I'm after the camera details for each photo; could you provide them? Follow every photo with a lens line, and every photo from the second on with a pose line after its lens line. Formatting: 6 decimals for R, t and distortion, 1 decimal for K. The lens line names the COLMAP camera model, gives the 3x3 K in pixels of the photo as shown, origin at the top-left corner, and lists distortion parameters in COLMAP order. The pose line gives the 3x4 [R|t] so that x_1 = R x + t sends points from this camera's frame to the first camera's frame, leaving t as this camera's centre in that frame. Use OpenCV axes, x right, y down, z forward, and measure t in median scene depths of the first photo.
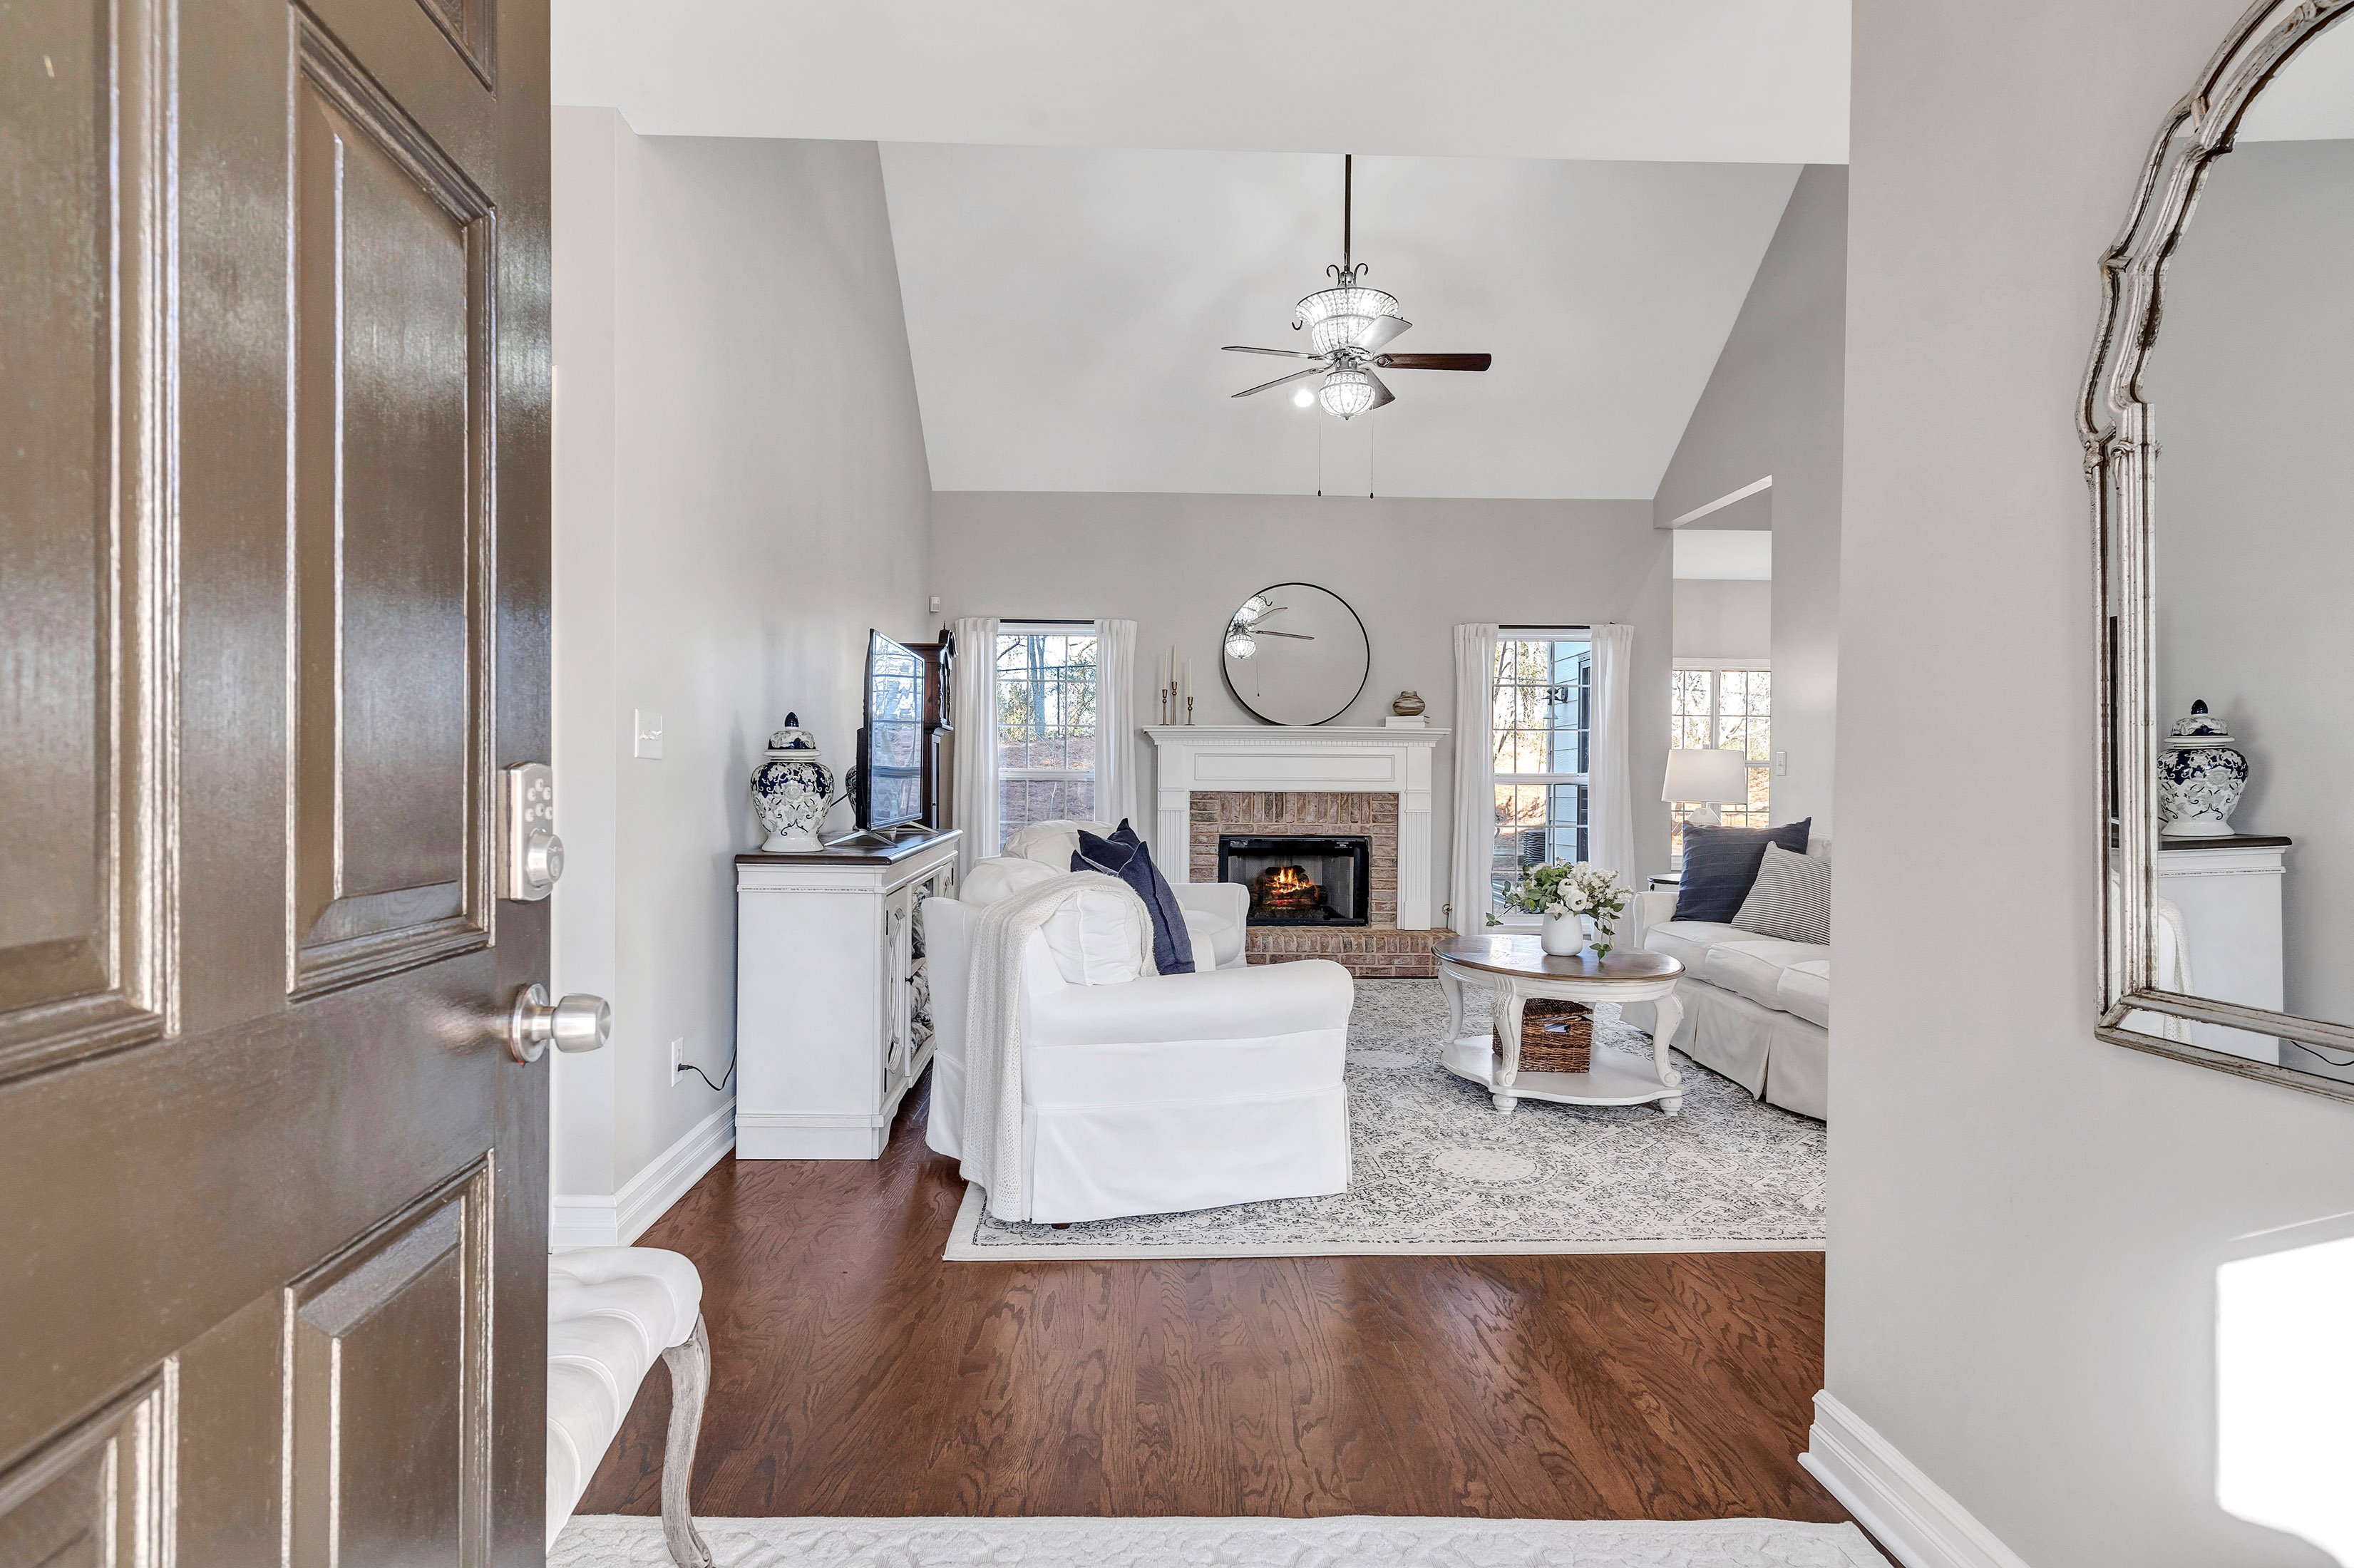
lens RADIAL K [[1275.1, 0, 1177.0], [0, 1275.1, 784.0], [0, 0, 1]] dist [0.002767, 0.000048]
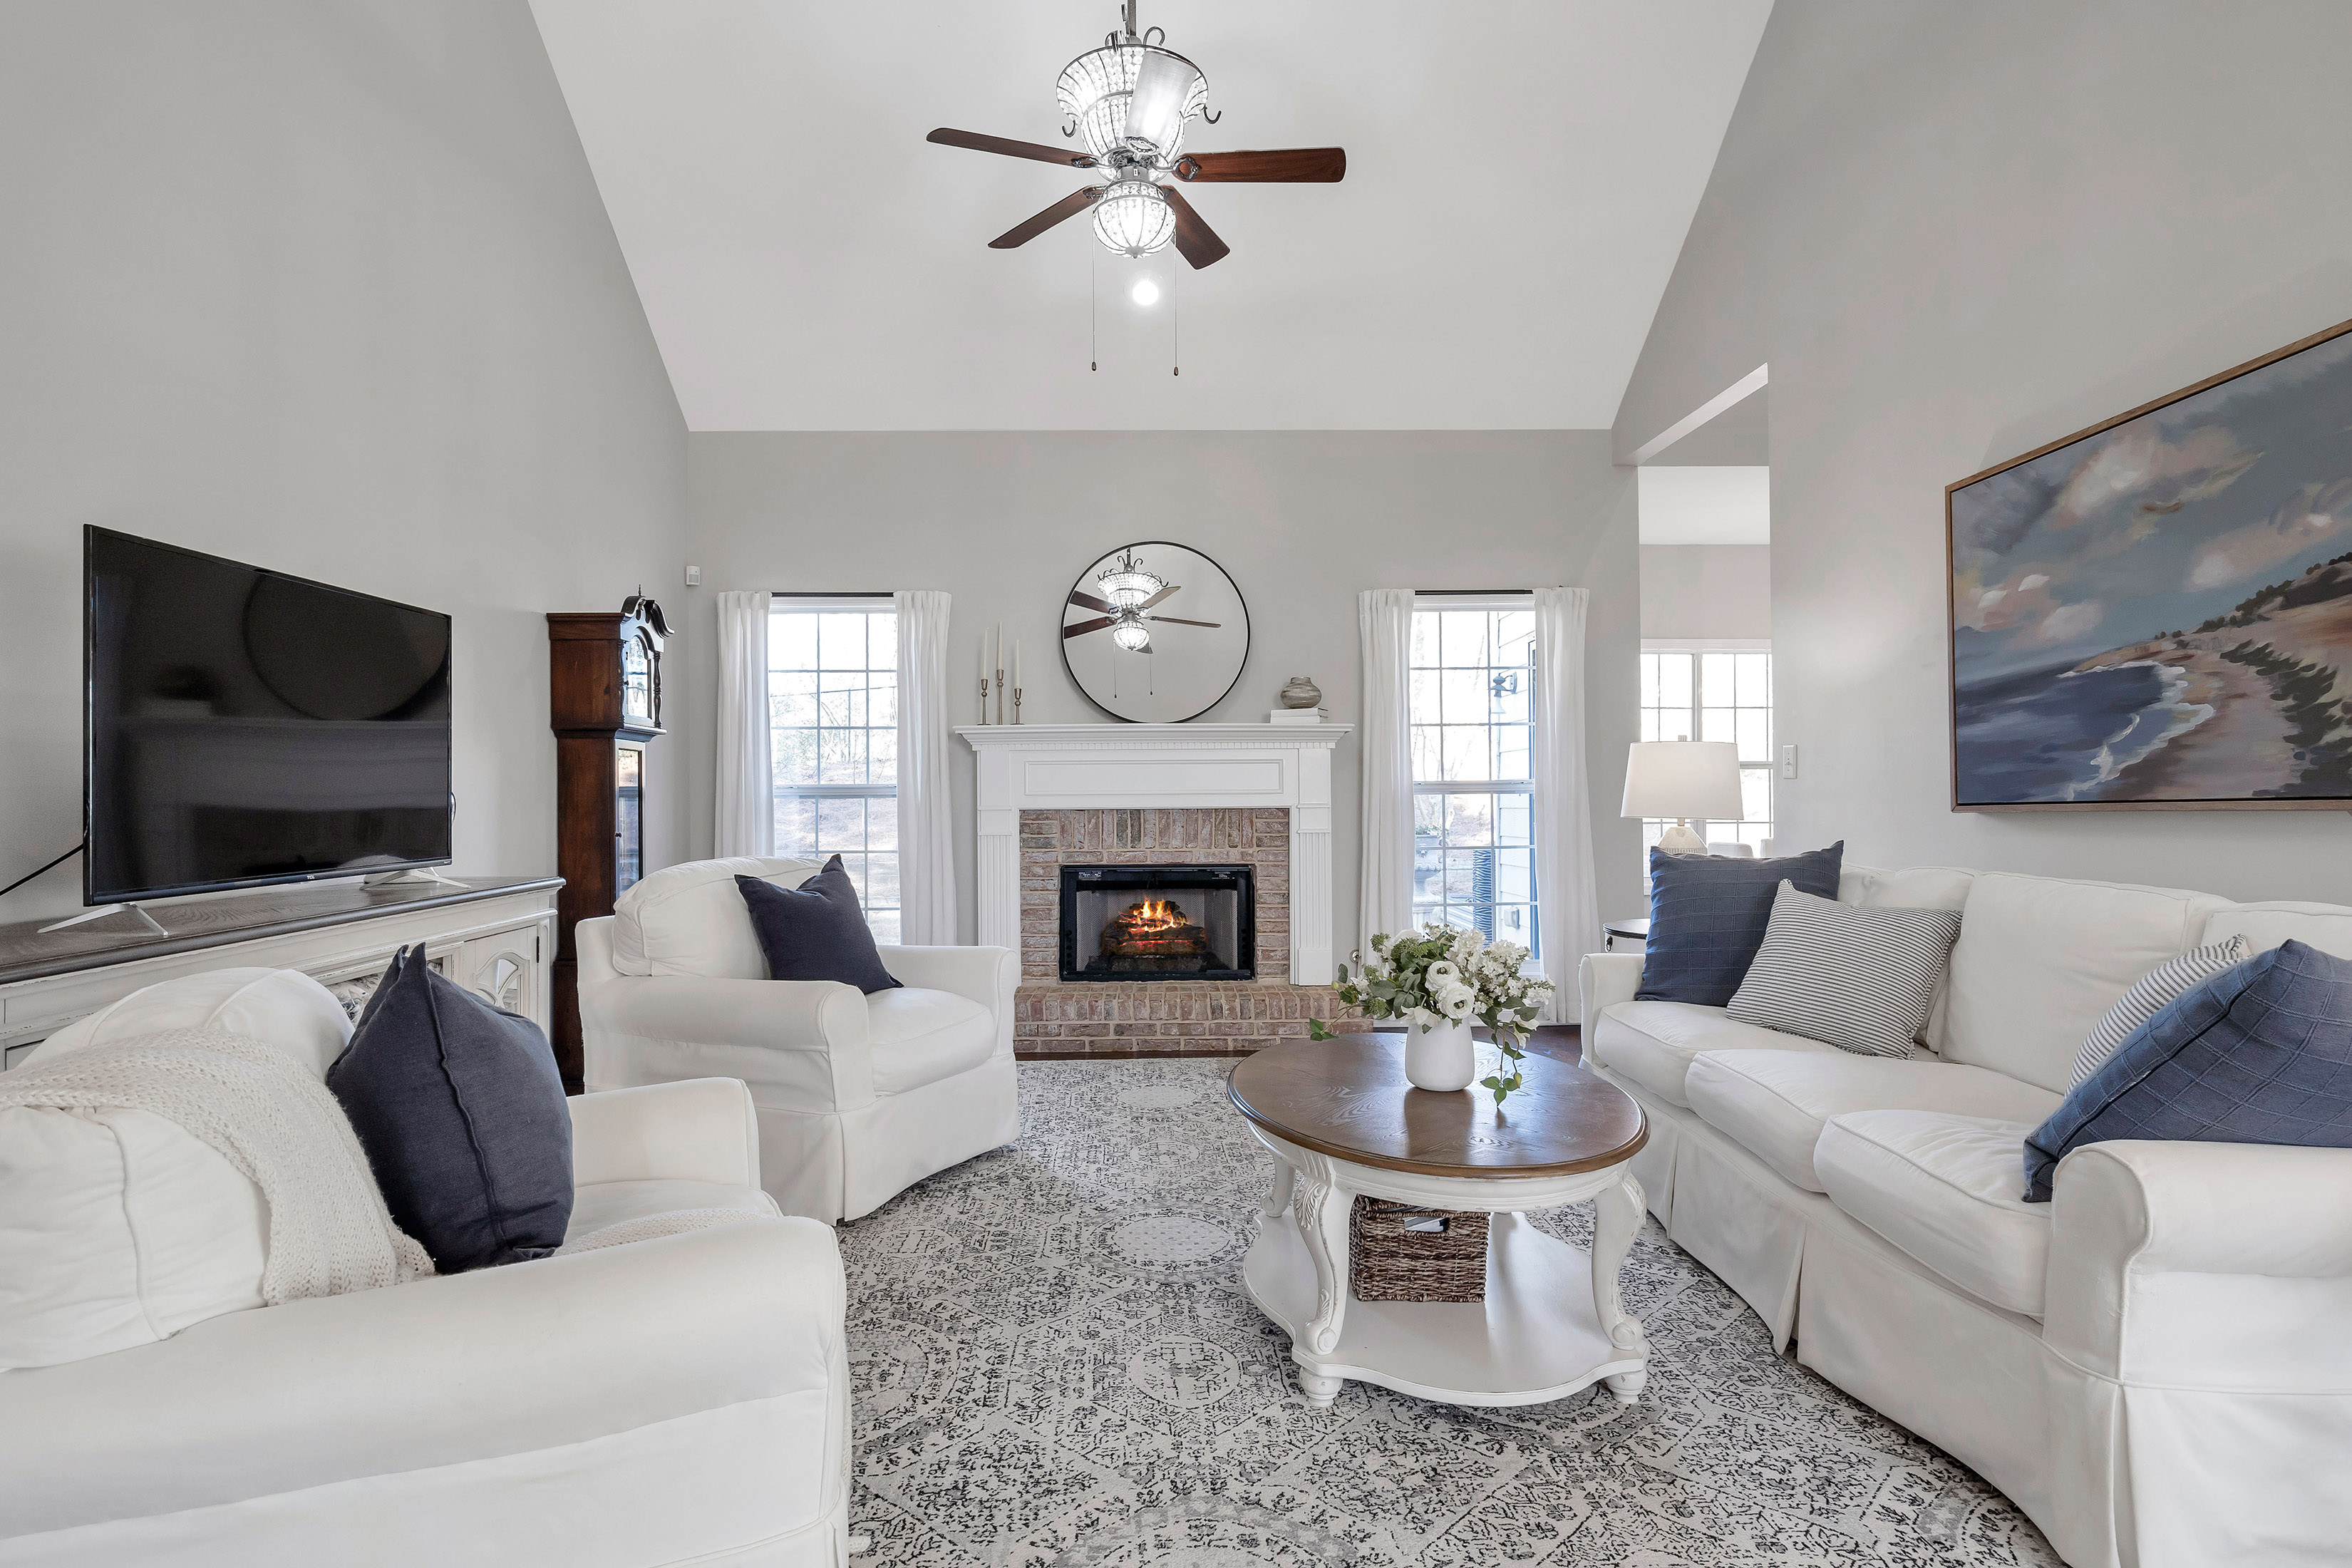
lens RADIAL K [[1218.2, 0, 1176.0], [0, 1218.2, 784.0], [0, 0, 1]] dist [-0.000158, -0.000342]
pose [[0.999865, -0.015144, -0.006353, 0.110104], [0.015079, 0.999836, -0.010024, -0.001242], [0.006504, 0.009926, 0.999930, 0.258895]]
